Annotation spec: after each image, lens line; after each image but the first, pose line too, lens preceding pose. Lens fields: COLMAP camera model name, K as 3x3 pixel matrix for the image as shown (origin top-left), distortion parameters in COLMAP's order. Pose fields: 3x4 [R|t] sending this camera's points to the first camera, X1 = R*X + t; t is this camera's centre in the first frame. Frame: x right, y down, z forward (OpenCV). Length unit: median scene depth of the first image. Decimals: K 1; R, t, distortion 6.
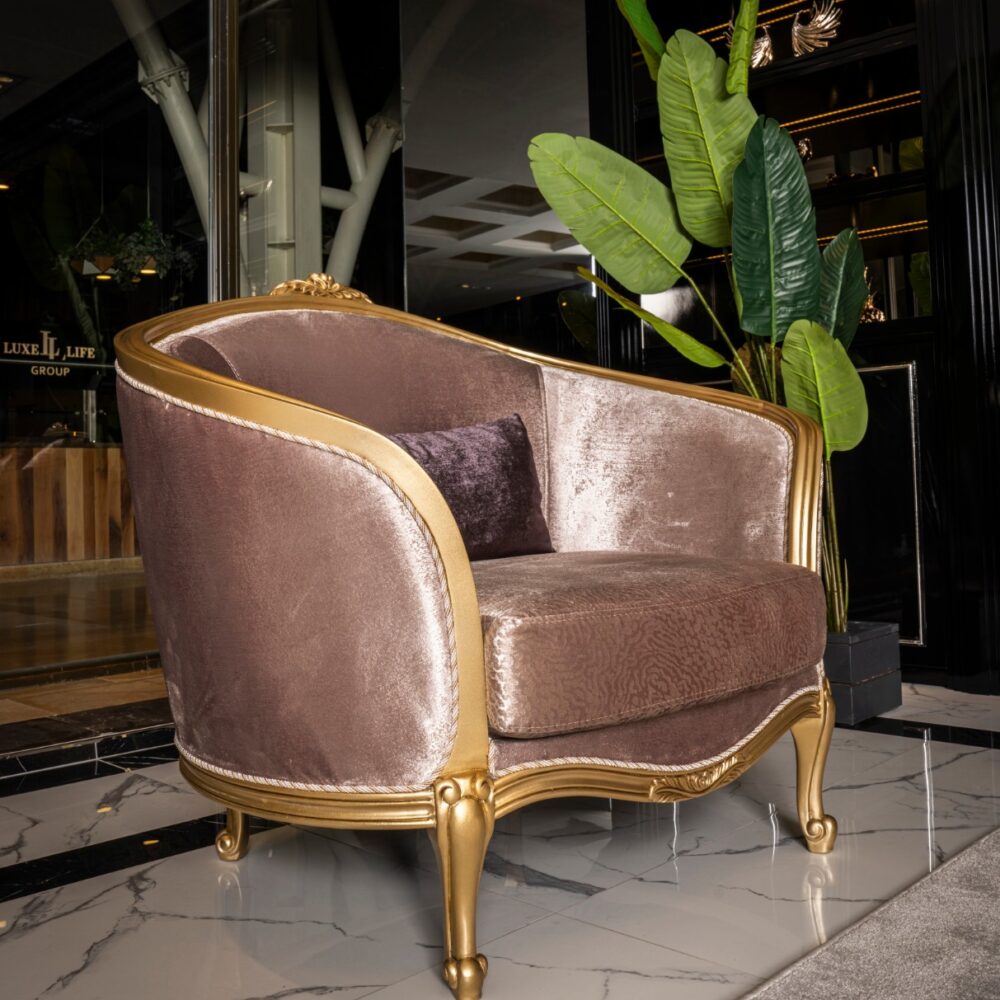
lens RADIAL K [[1283.0, 0, 500.0], [0, 1283.0, 500.0], [0, 0, 1]] dist [-0.072037, 0.274544]
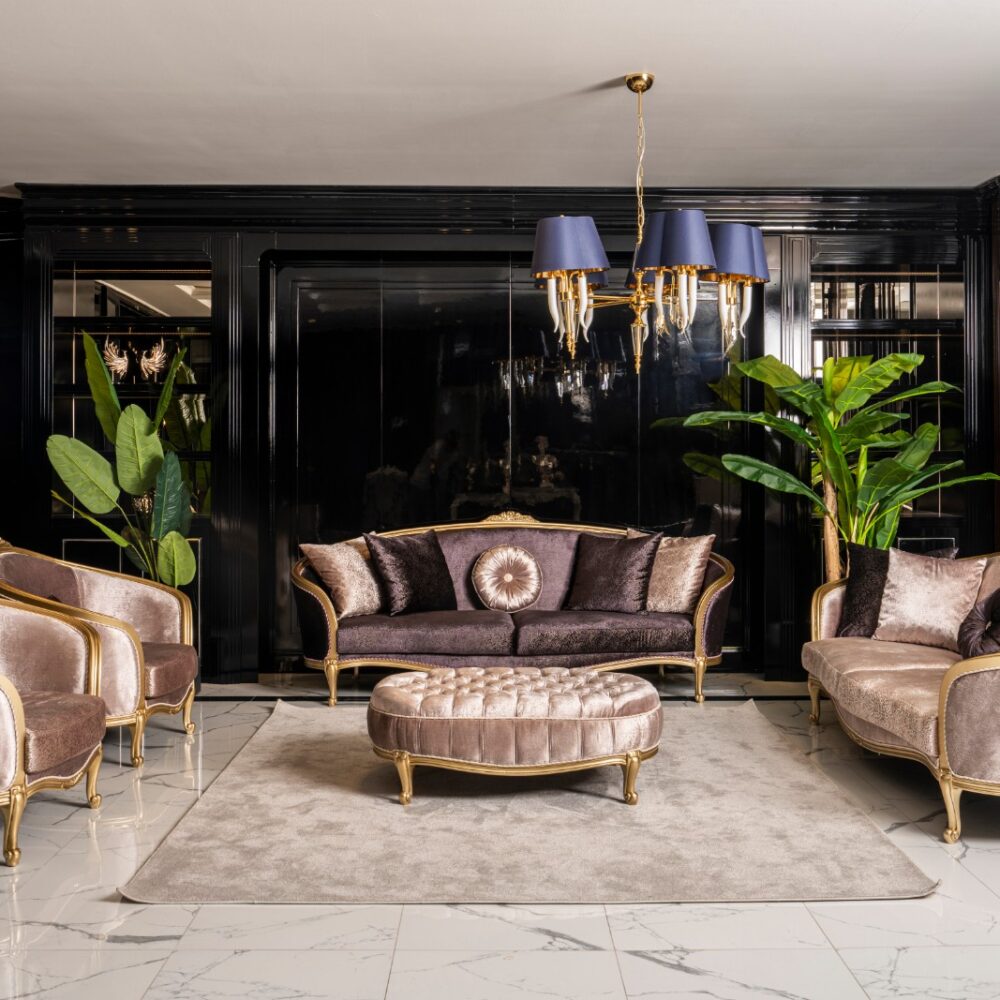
lens RADIAL K [[1283.0, 0, 500.0], [0, 1283.0, 500.0], [0, 0, 1]] dist [-0.072037, 0.274544]
pose [[0.824916, 0.054659, 0.562606, -0.556617], [-0.031096, 0.998195, -0.051383, -0.103152], [-0.564399, 0.024892, 0.825127, -1.167417]]
